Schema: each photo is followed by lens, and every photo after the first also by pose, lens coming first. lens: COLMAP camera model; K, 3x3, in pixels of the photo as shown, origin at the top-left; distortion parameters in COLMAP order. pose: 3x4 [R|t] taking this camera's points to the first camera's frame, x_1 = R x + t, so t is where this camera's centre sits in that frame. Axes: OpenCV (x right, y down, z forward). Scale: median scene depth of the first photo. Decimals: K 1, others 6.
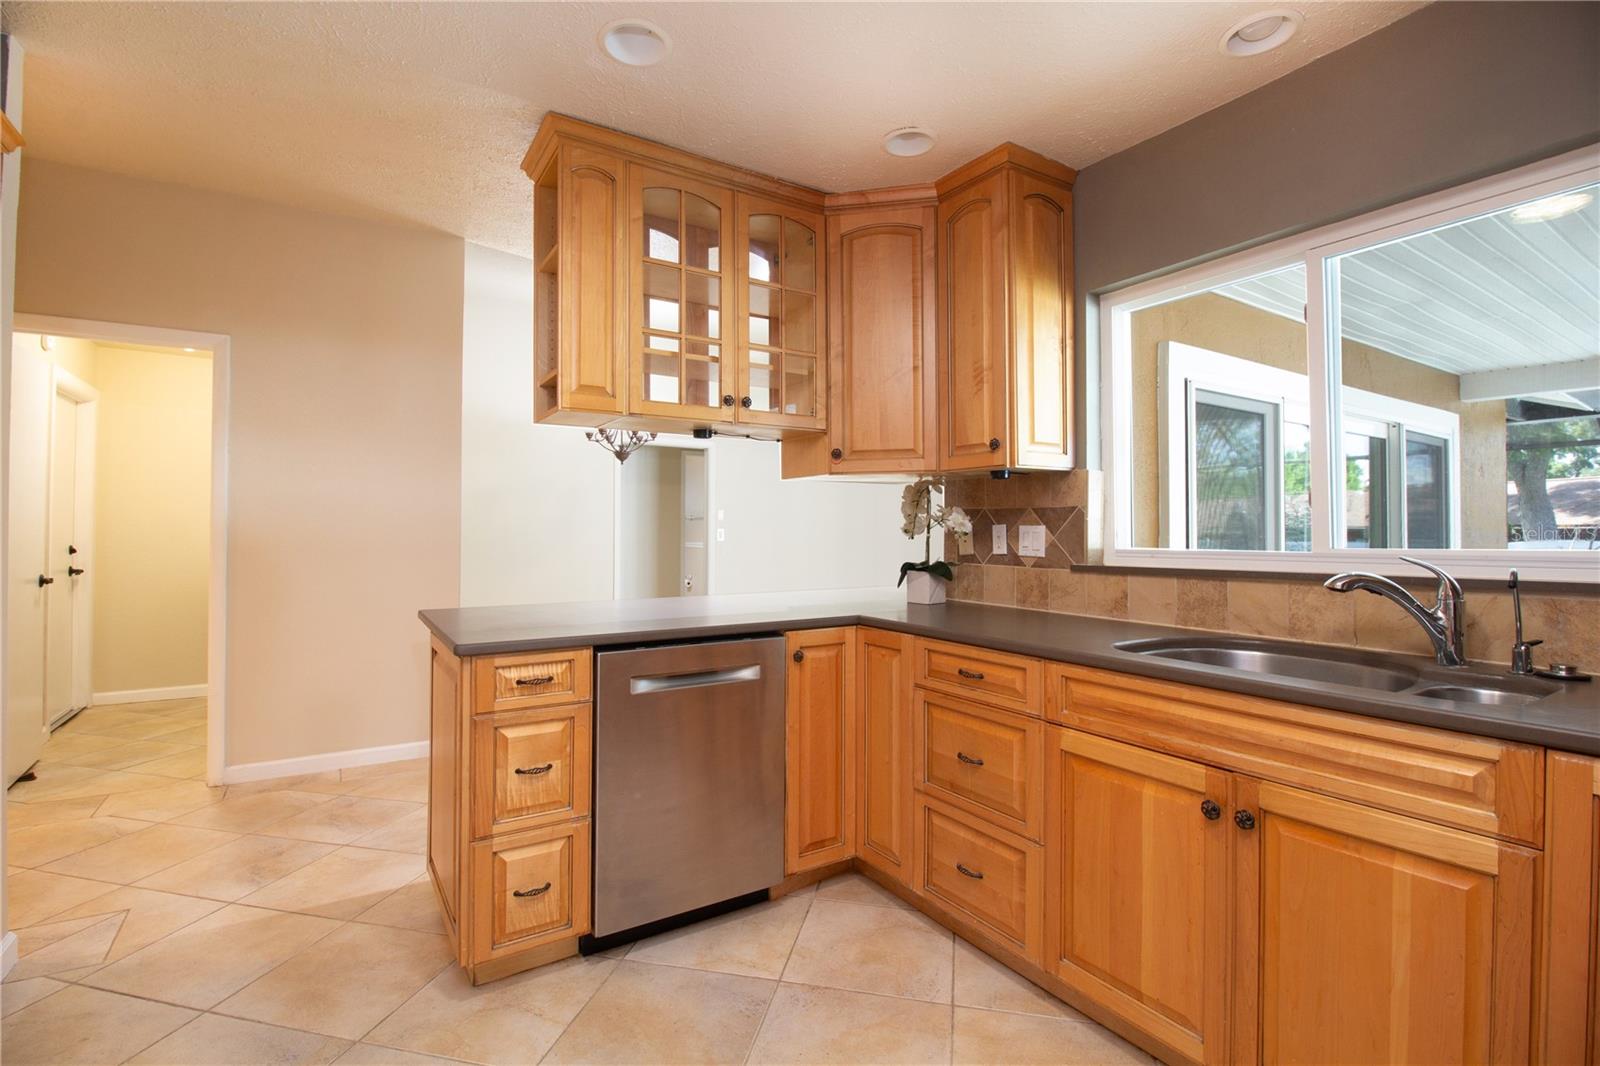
lens RADIAL K [[734.0, 0, 802.1], [0, 734.0, 518.9], [0, 0, 1]] dist [0.000602, -0.014108]
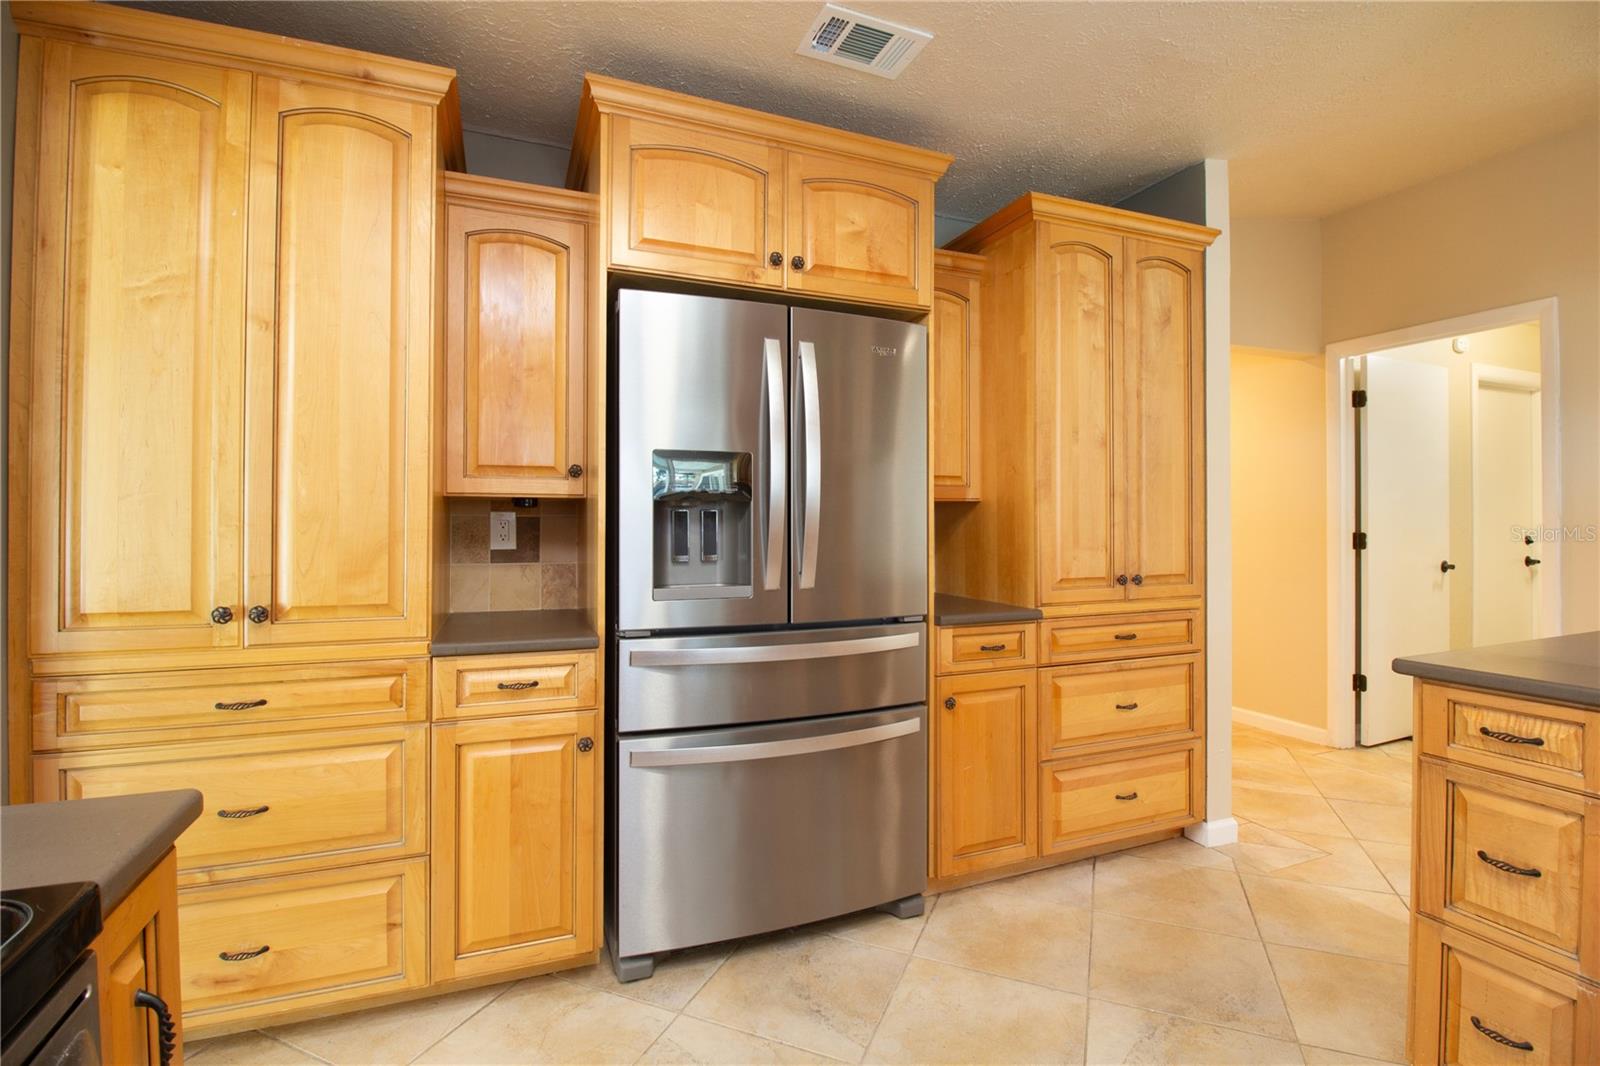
lens RADIAL K [[734.0, 0, 802.1], [0, 734.0, 518.9], [0, 0, 1]] dist [0.000602, -0.014108]
pose [[-0.191739, -0.007773, -0.981415, 0.315541], [0.019361, 0.999744, -0.011700, 0.010356], [0.981255, -0.021245, -0.191539, 0.365200]]
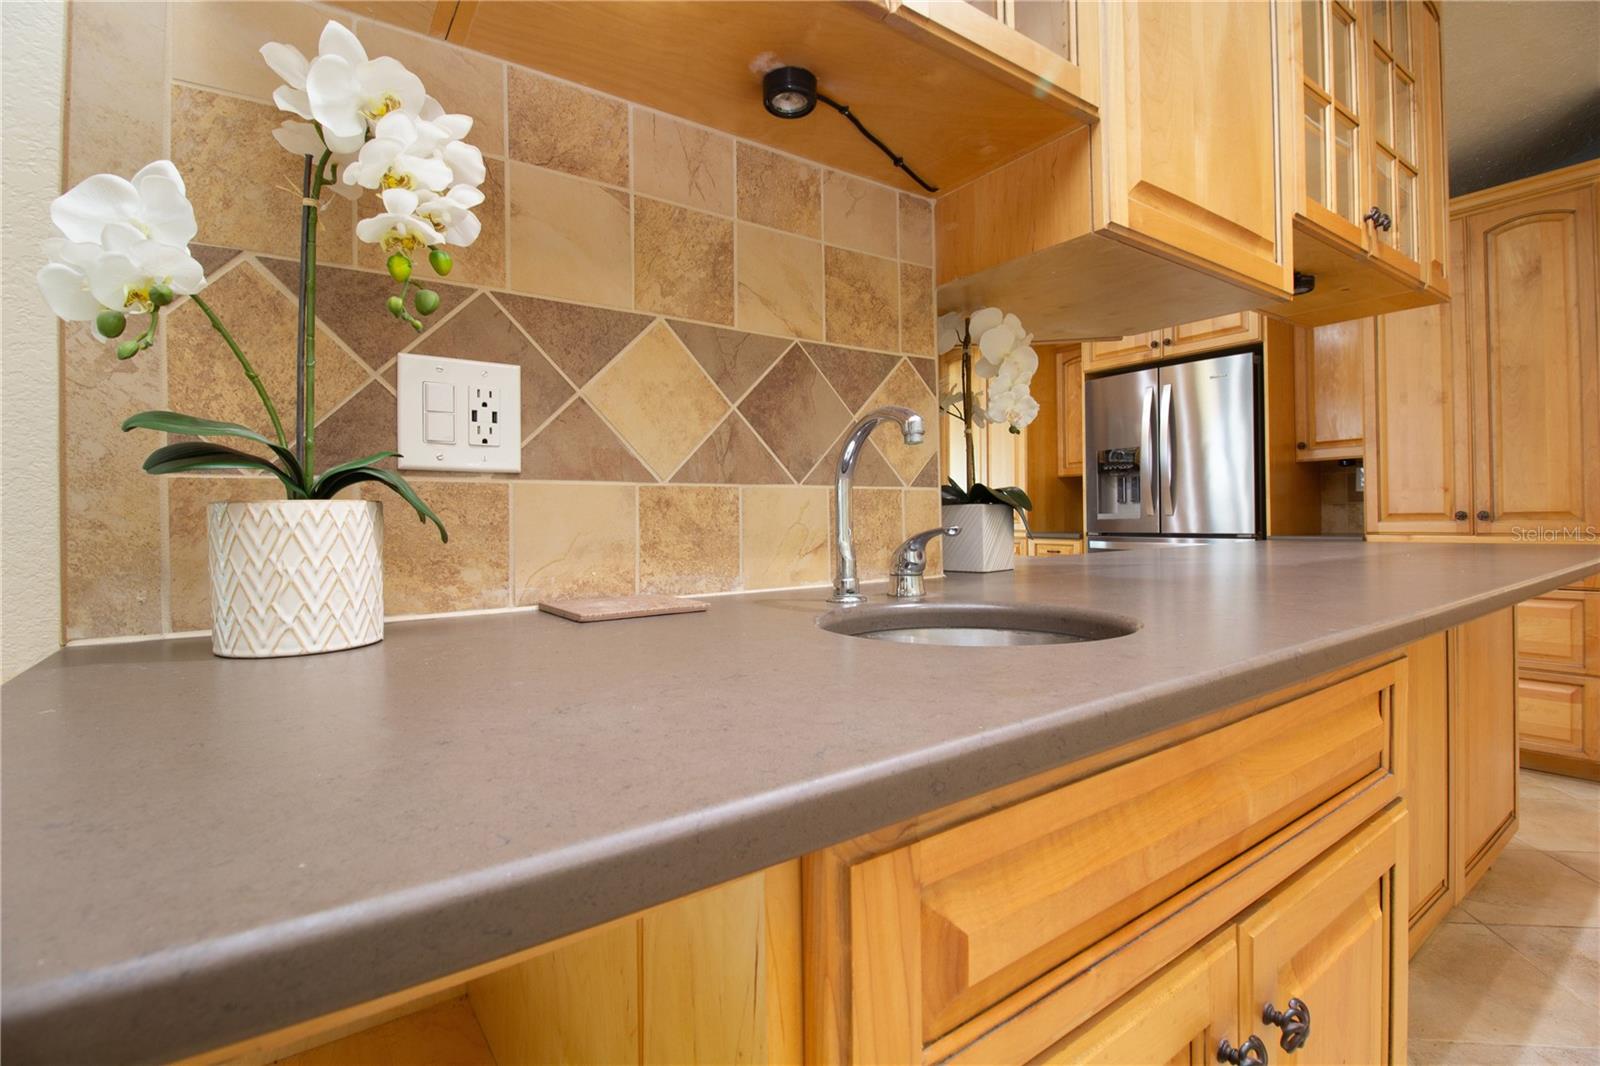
lens RADIAL K [[734.0, 0, 802.1], [0, 734.0, 518.9], [0, 0, 1]] dist [0.000602, -0.014108]
pose [[-0.999286, 0.013010, -0.035478, 0.337970], [0.013580, 0.999782, -0.015891, 0.097323], [0.035263, -0.016361, -0.999244, 1.679038]]
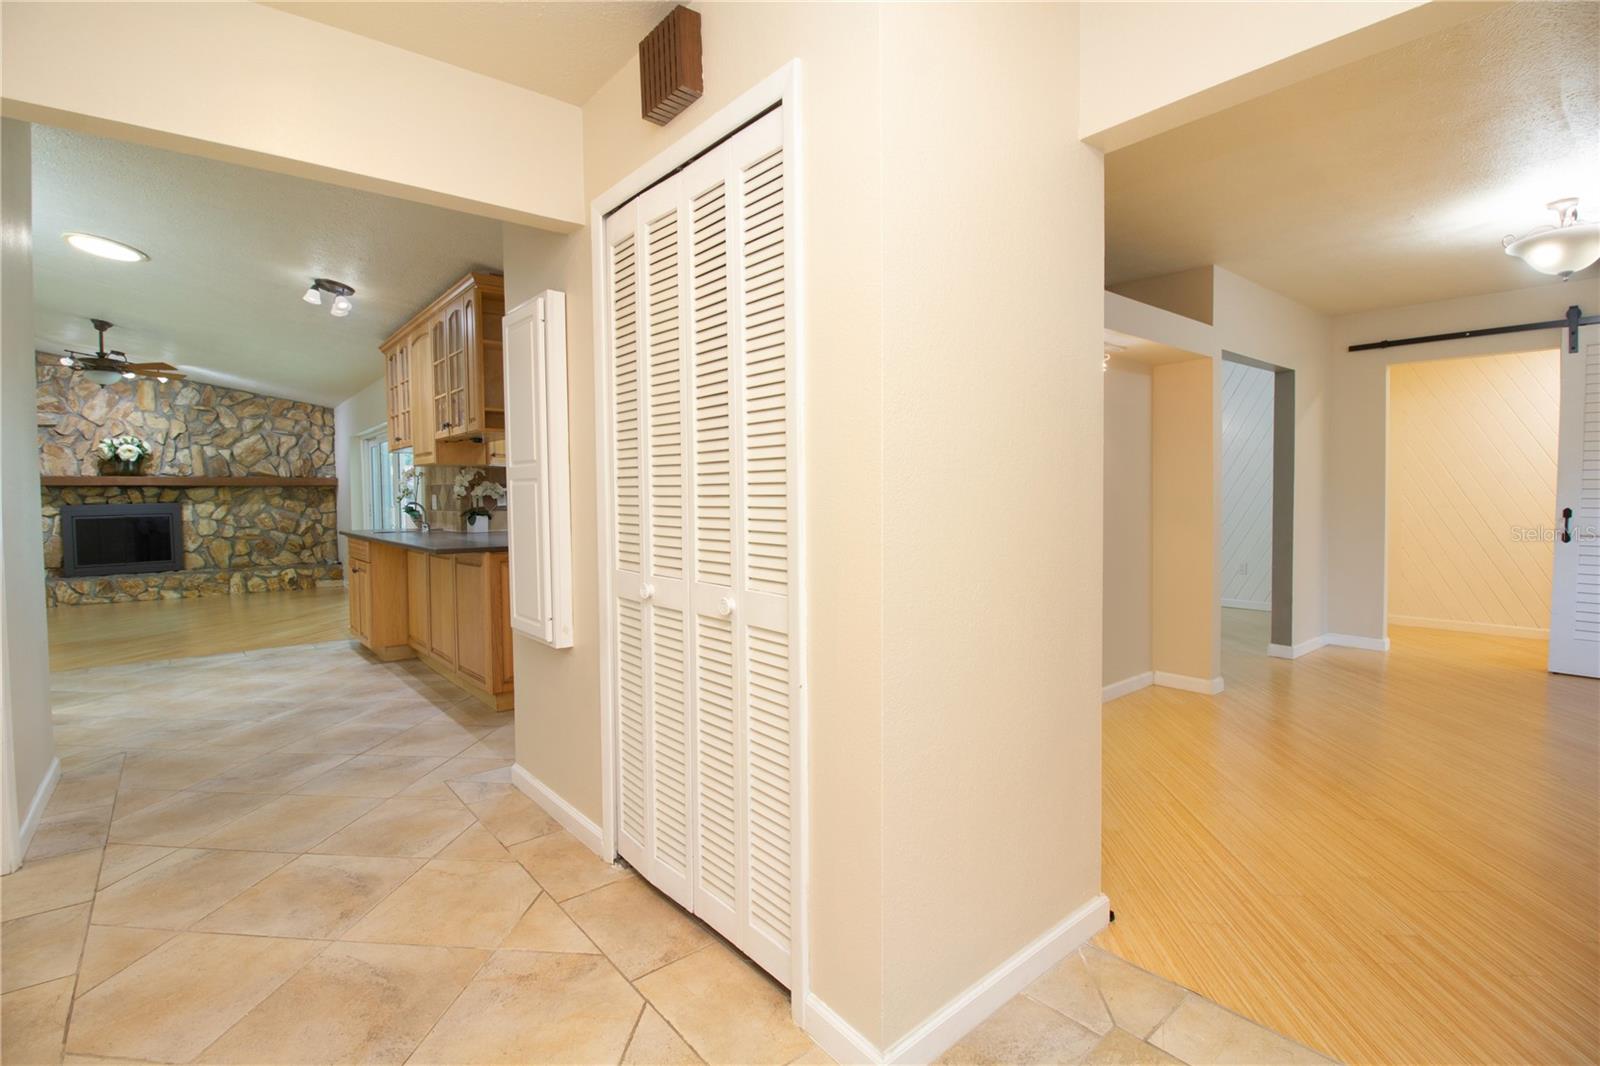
lens RADIAL K [[734.0, 0, 802.1], [0, 734.0, 518.9], [0, 0, 1]] dist [0.000602, -0.014108]
pose [[-0.125013, -0.035388, 0.991524, -2.072228], [-0.007746, 0.999368, 0.034691, 0.006502], [-0.992125, -0.003343, -0.125208, 0.457047]]
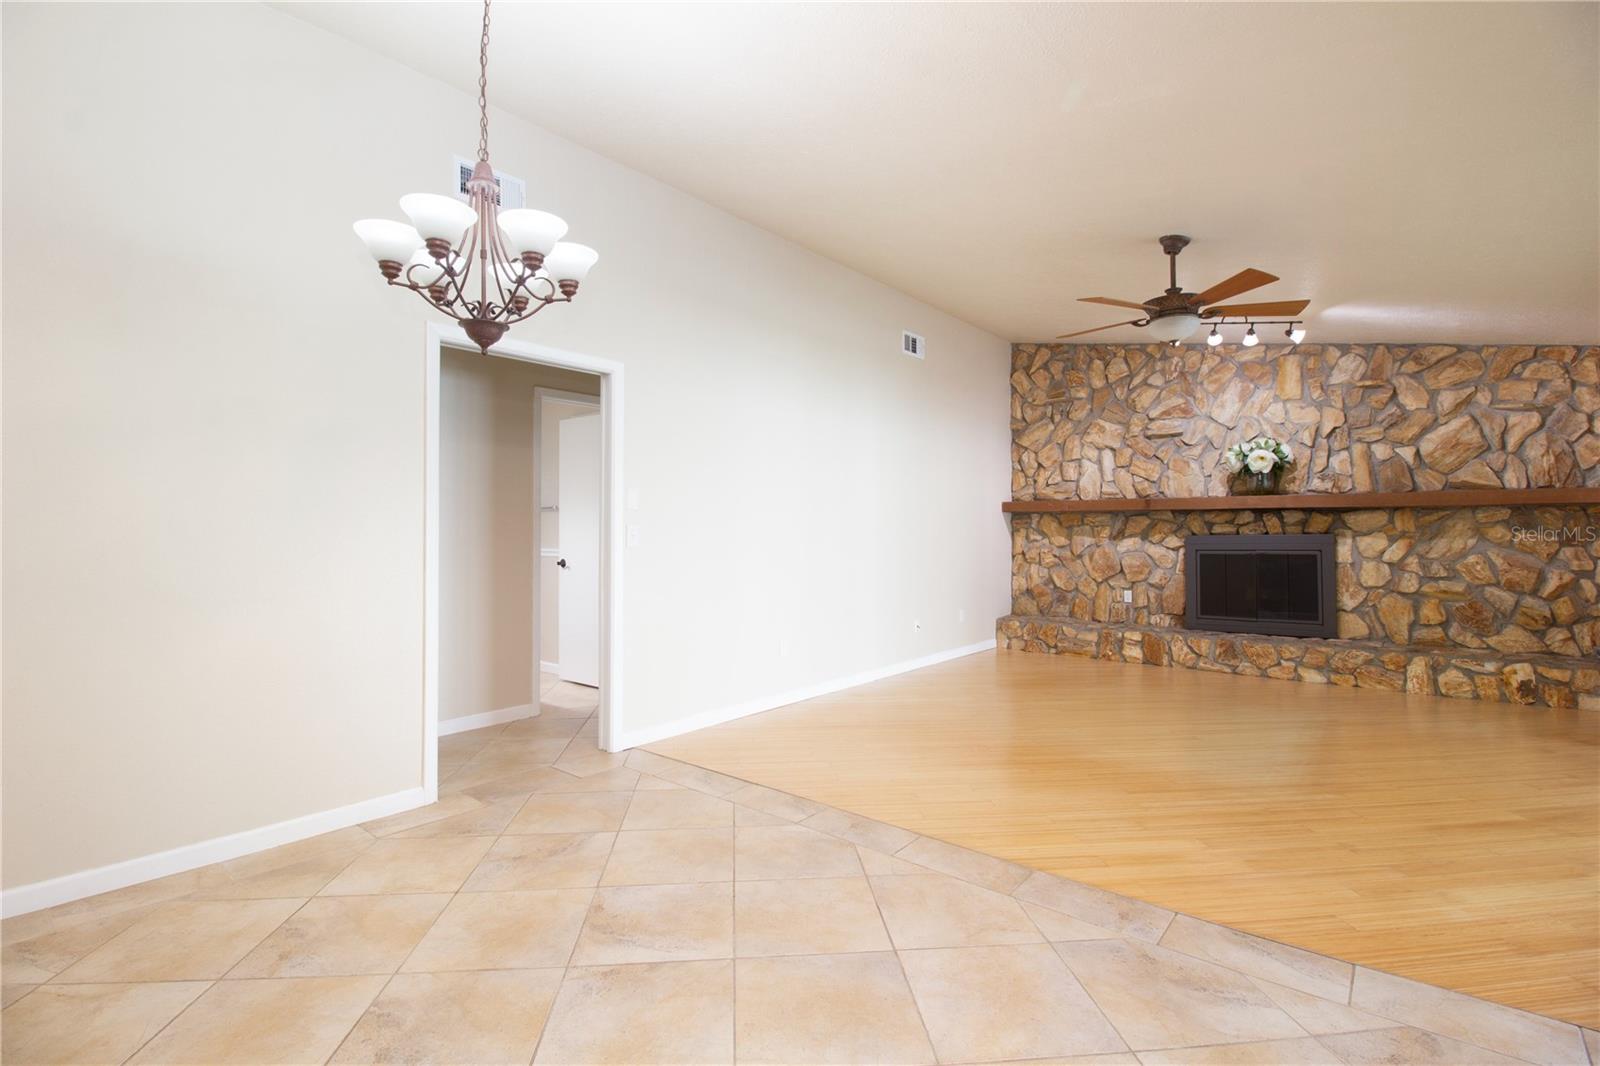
lens RADIAL K [[734.0, 0, 802.1], [0, 734.0, 518.9], [0, 0, 1]] dist [0.000602, -0.014108]
pose [[0.955896, -0.000034, 0.293704, -0.445315], [-0.000371, 0.999999, 0.001324, 0.024184], [-0.293704, -0.001375, 0.955895, 1.307728]]
